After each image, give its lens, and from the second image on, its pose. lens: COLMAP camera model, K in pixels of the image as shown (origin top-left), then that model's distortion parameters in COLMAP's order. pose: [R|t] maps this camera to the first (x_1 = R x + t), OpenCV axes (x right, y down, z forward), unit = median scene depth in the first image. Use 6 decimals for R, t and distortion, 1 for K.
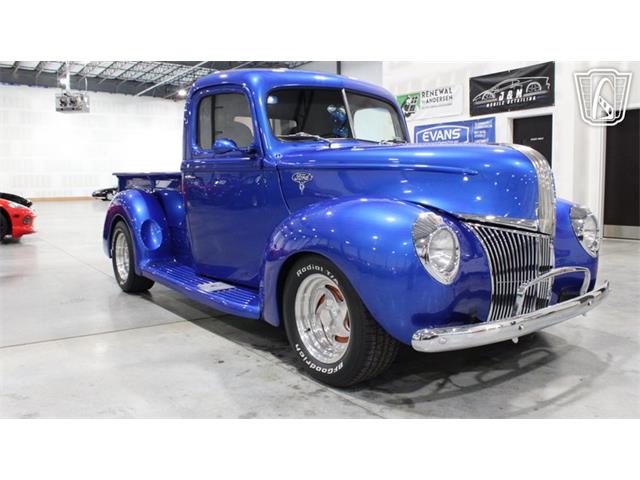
lens RADIAL K [[544.4, 0, 320.0], [0, 544.4, 240.0], [0, 0, 1]] dist [-0.139331, 0.109928]
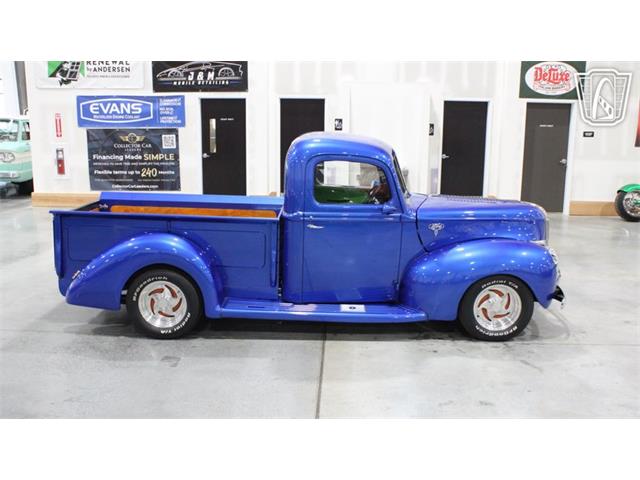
lens RADIAL K [[642.7, 0, 320.0], [0, 642.7, 240.0], [0, 0, 1]] dist [-0.128852, 0.135889]
pose [[0.611988, -0.146436, 0.777192, -1.544872], [0.065483, 0.988717, 0.134727, -0.318957], [-0.788152, -0.031558, 0.614672, 0.108326]]
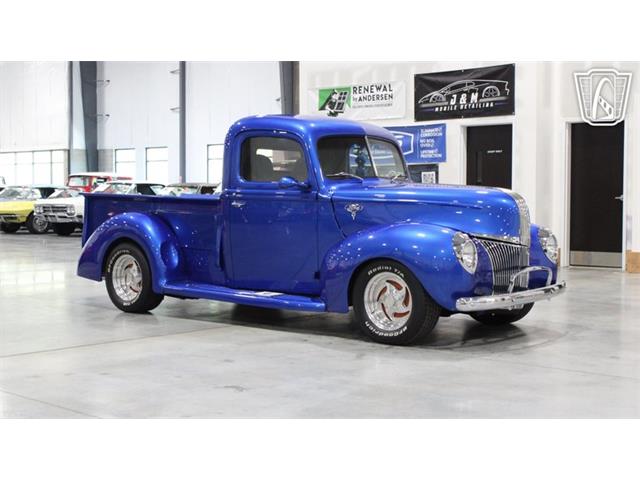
lens RADIAL K [[942.4, 0, 320.0], [0, 942.4, 240.0], [0, 0, 1]] dist [-0.020024, 0.020698]
pose [[0.975348, 0.000029, 0.220671, -0.586688], [0.011789, 0.998565, -0.052240, 0.082148], [-0.220356, 0.053554, 0.973948, -1.189914]]
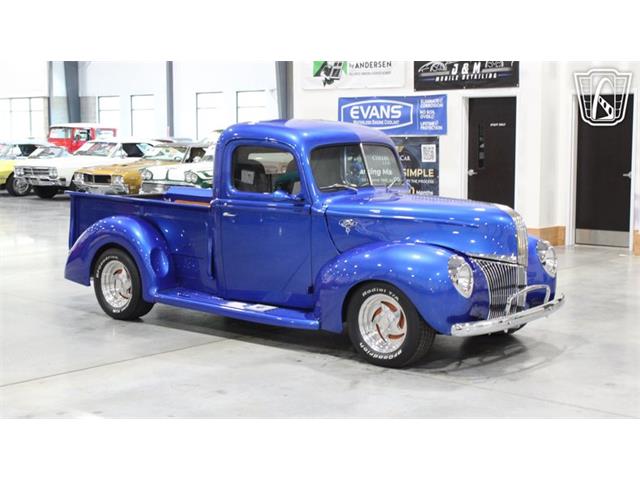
lens RADIAL K [[999.6, 0, 320.0], [0, 999.6, 240.0], [0, 0, 1]] dist [-0.007937, 0.000040]
pose [[0.974651, -0.017630, 0.223035, -0.595773], [0.016270, 0.999836, 0.007934, -0.085962], [-0.223139, -0.004105, 0.974778, -1.276553]]
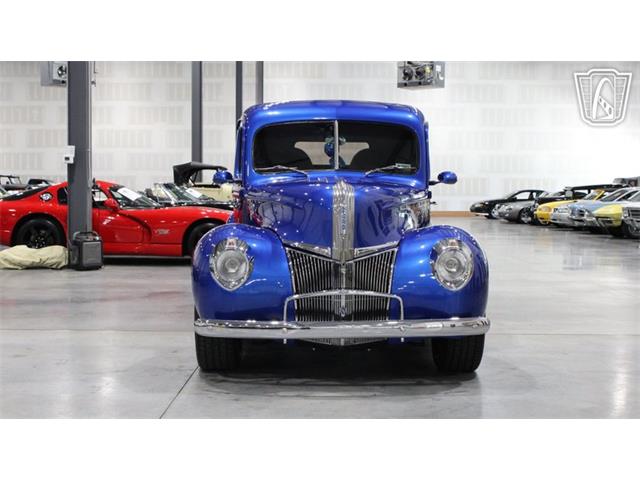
lens RADIAL K [[942.4, 0, 320.0], [0, 942.4, 240.0], [0, 0, 1]] dist [-0.020024, 0.020698]
pose [[0.819334, 0.041134, -0.571839, 1.150144], [-0.071461, 0.996972, -0.030674, 0.008503], [0.568846, 0.065997, 0.819792, -0.532296]]
